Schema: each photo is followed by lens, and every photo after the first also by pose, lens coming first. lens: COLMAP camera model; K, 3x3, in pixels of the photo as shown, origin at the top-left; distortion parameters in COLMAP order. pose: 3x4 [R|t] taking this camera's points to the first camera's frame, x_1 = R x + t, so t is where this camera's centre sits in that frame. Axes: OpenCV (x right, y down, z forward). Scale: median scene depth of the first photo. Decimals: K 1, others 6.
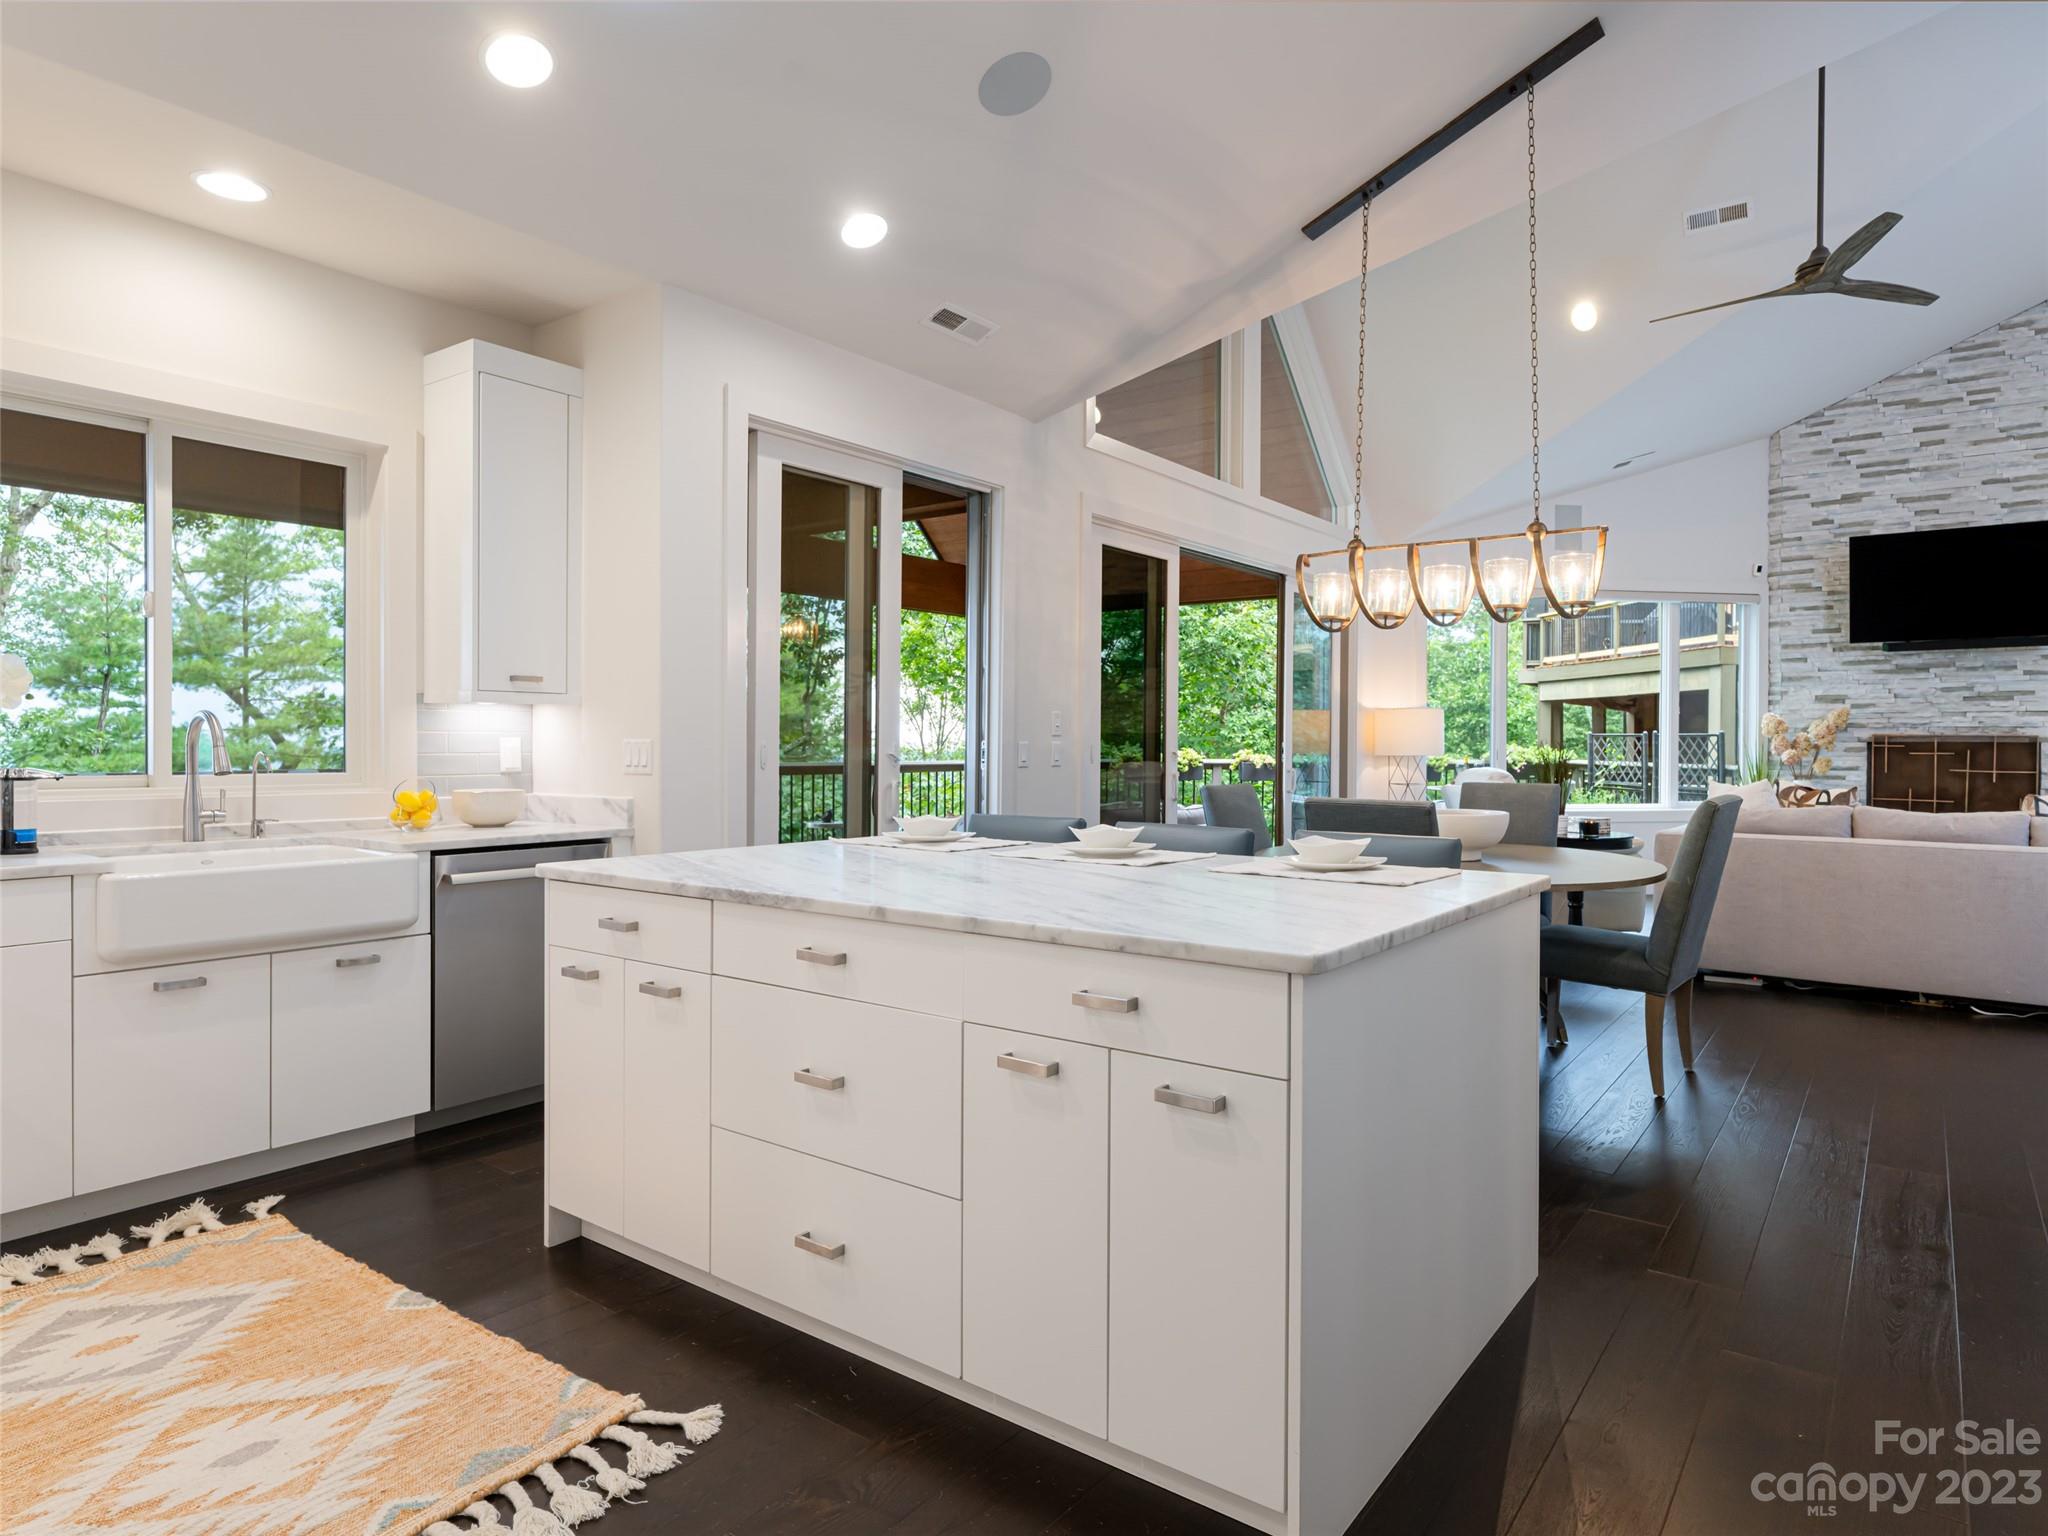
lens RADIAL K [[1183.4, 0, 1071.9], [0, 1183.4, 752.7], [0, 0, 1]] dist [-0.005320, 0.004196]
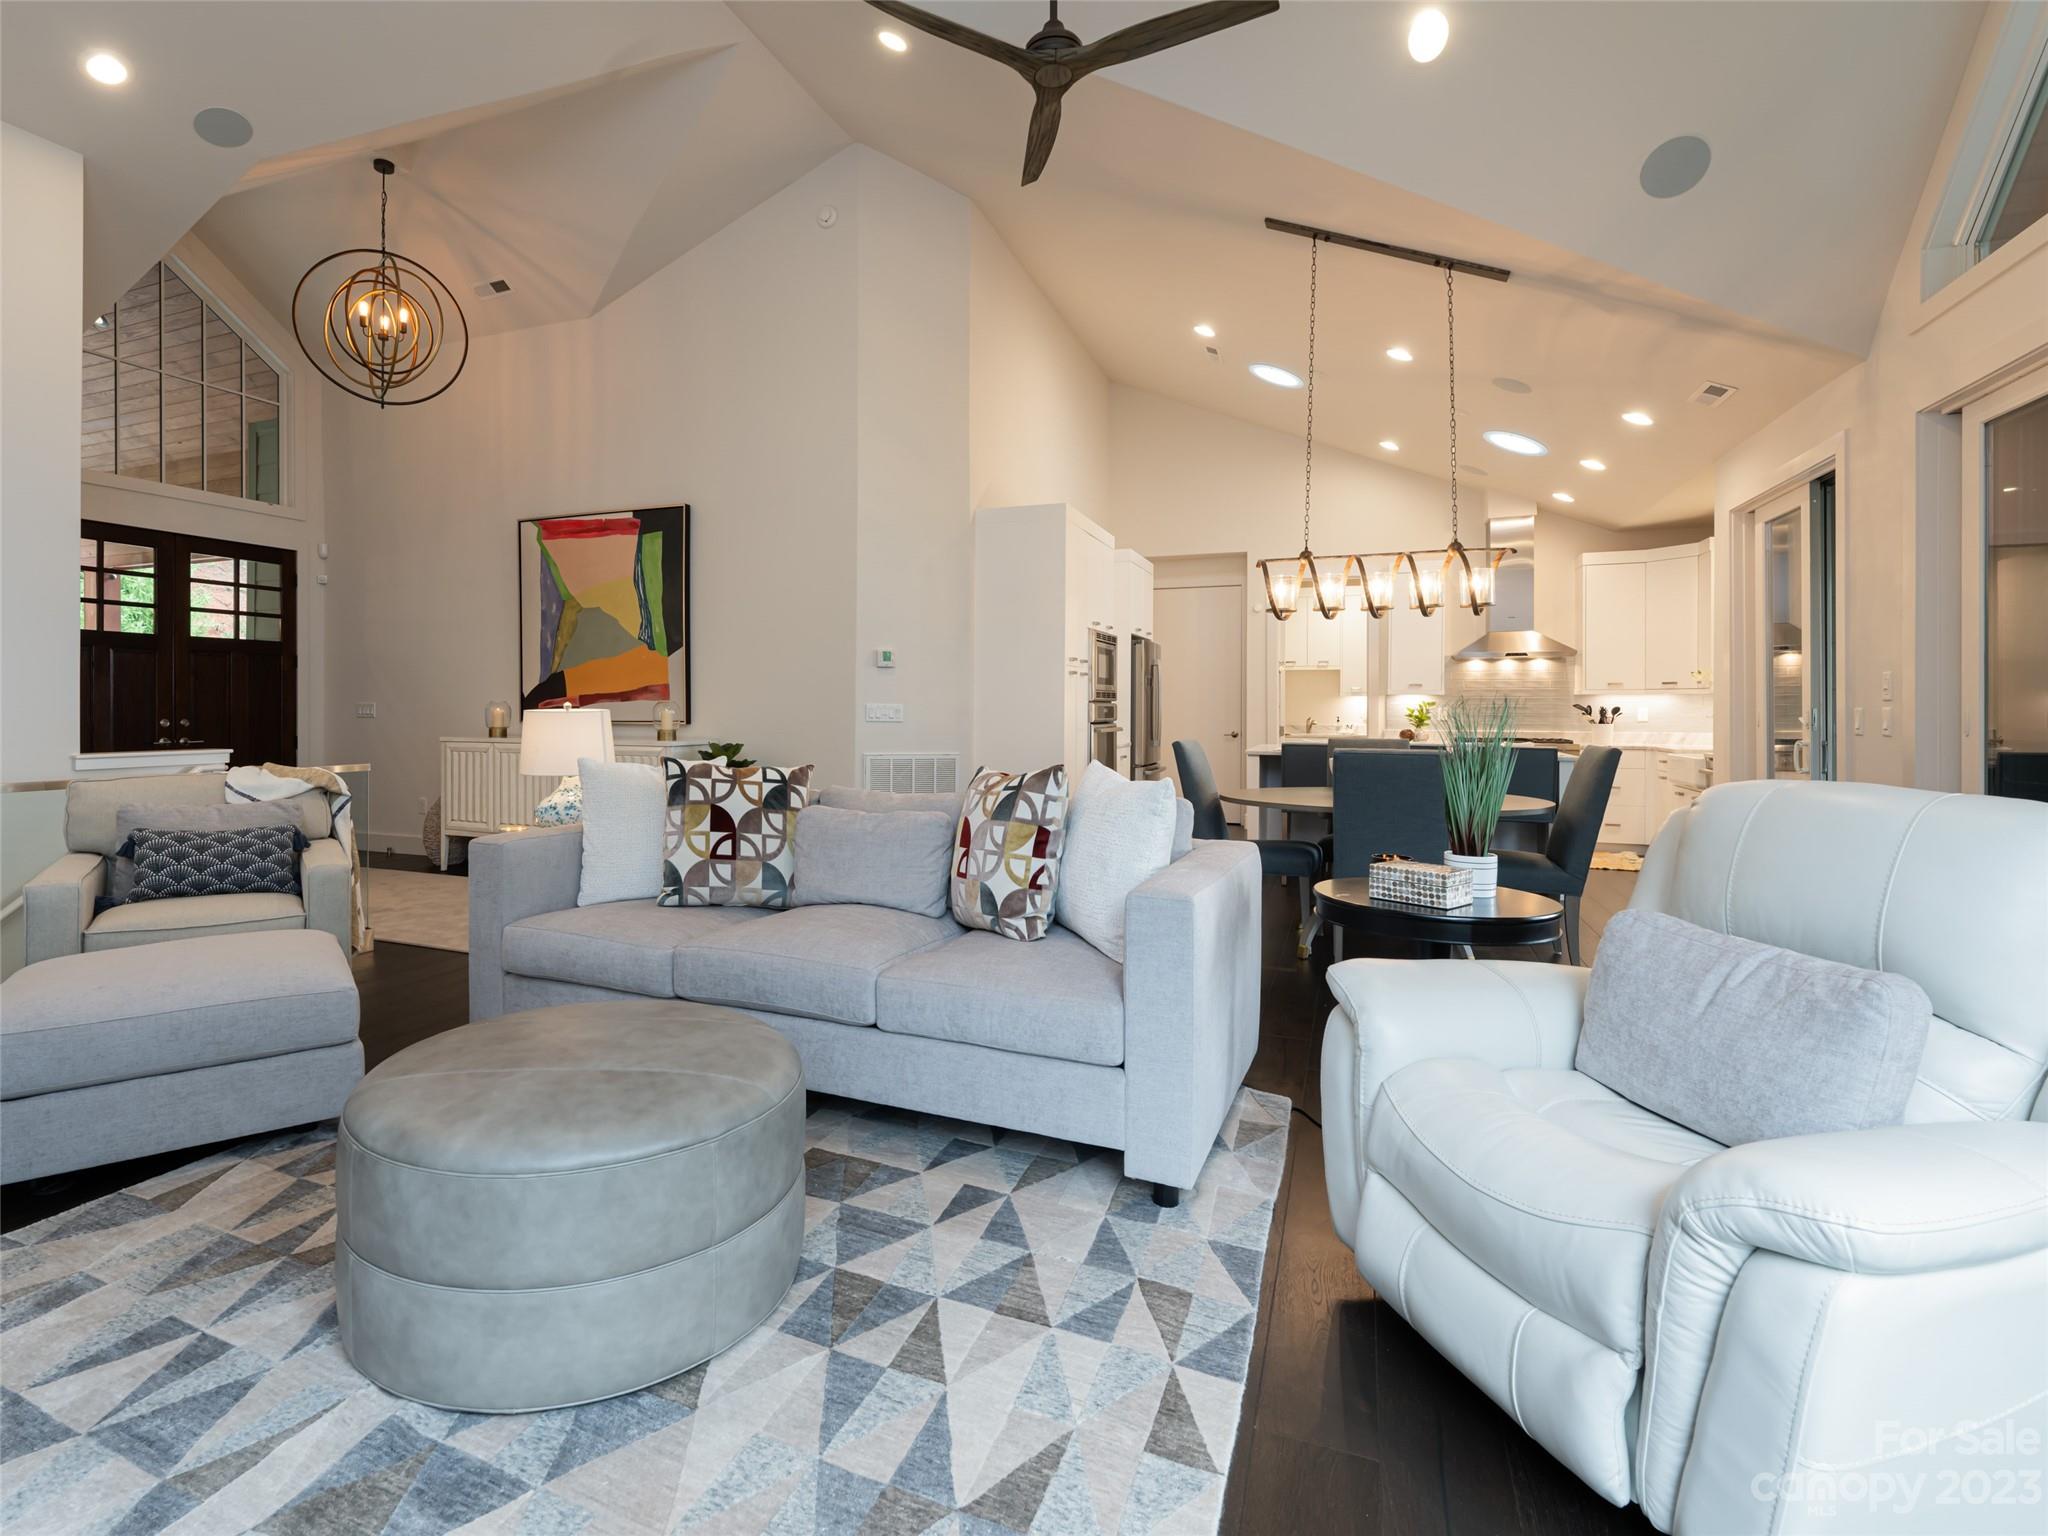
lens RADIAL K [[1029.3, 0, 929.2], [0, 1029.3, 706.8], [0, 0, 1]] dist [-0.001002, -0.000223]
pose [[-0.978203, -0.007070, -0.207530, 1.635450], [-0.008090, 0.999959, 0.004069, -0.013979], [0.207493, 0.005659, -0.978220, 3.172558]]
